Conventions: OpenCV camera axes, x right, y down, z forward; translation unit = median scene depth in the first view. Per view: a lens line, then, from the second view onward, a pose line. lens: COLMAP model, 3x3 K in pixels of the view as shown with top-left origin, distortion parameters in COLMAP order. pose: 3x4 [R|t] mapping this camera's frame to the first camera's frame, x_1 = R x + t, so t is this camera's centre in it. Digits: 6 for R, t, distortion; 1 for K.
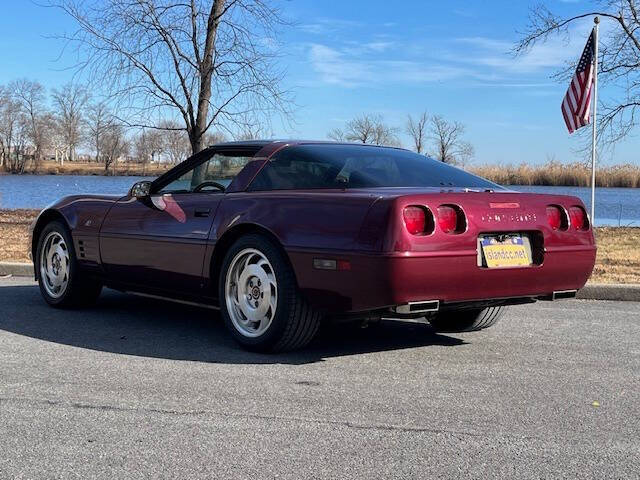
lens RADIAL K [[1008.6, 0, 320.0], [0, 1008.6, 240.0], [0, 0, 1]] dist [0.111746, -0.258825]
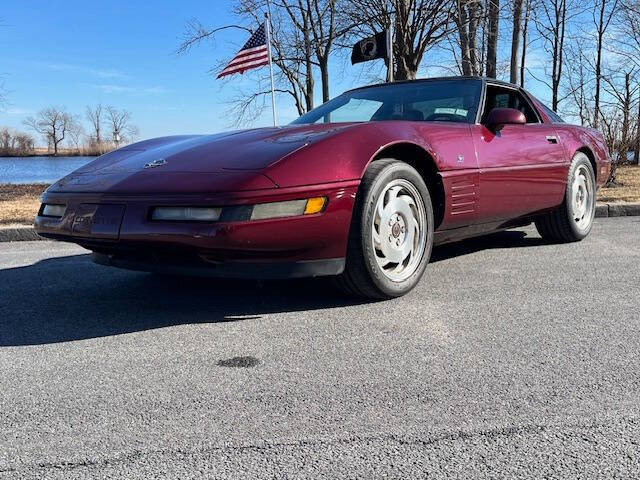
lens RADIAL K [[709.9, 0, 320.0], [0, 709.9, 240.0], [0, 0, 1]] dist [0.039349, -0.027959]
pose [[0.921126, -0.081354, 0.380668, -0.091596], [0.057163, 0.995585, 0.074450, 0.011860], [-0.385044, -0.046817, 0.921710, 0.320397]]
